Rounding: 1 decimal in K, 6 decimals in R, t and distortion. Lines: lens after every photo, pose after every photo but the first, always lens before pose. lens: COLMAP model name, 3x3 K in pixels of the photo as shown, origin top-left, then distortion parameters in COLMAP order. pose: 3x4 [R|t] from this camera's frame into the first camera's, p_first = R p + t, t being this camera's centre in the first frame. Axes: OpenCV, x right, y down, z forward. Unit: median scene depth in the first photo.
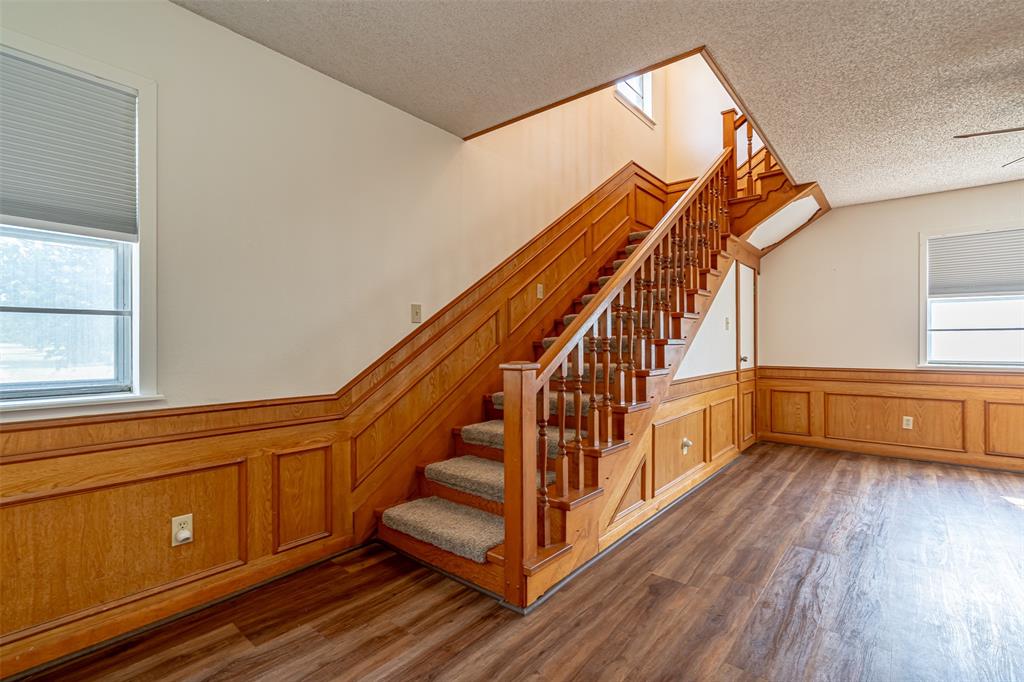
lens RADIAL K [[471.5, 0, 515.9], [0, 471.5, 341.2], [0, 0, 1]] dist [-0.000431, 0.000269]
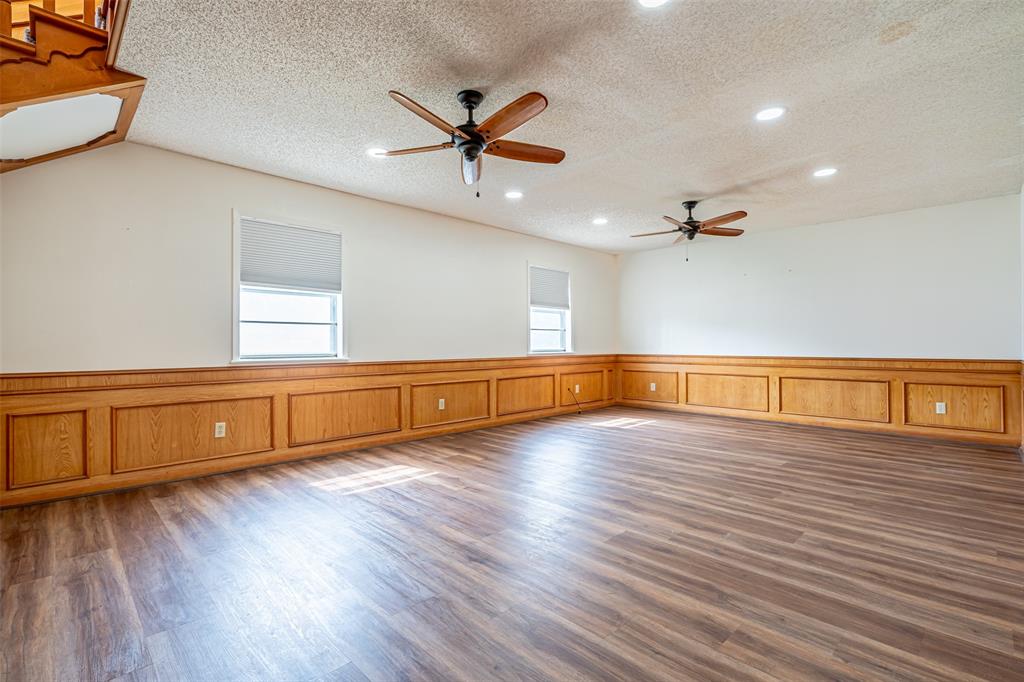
lens RADIAL K [[465.5, 0, 505.1], [0, 465.5, 342.3], [0, 0, 1]] dist [-0.003059, 0.000279]
pose [[0.101341, 0.007787, 0.994821, 0.056366], [-0.000123, 0.999969, -0.007815, 0.022891], [-0.994852, 0.000670, 0.101339, 0.413118]]
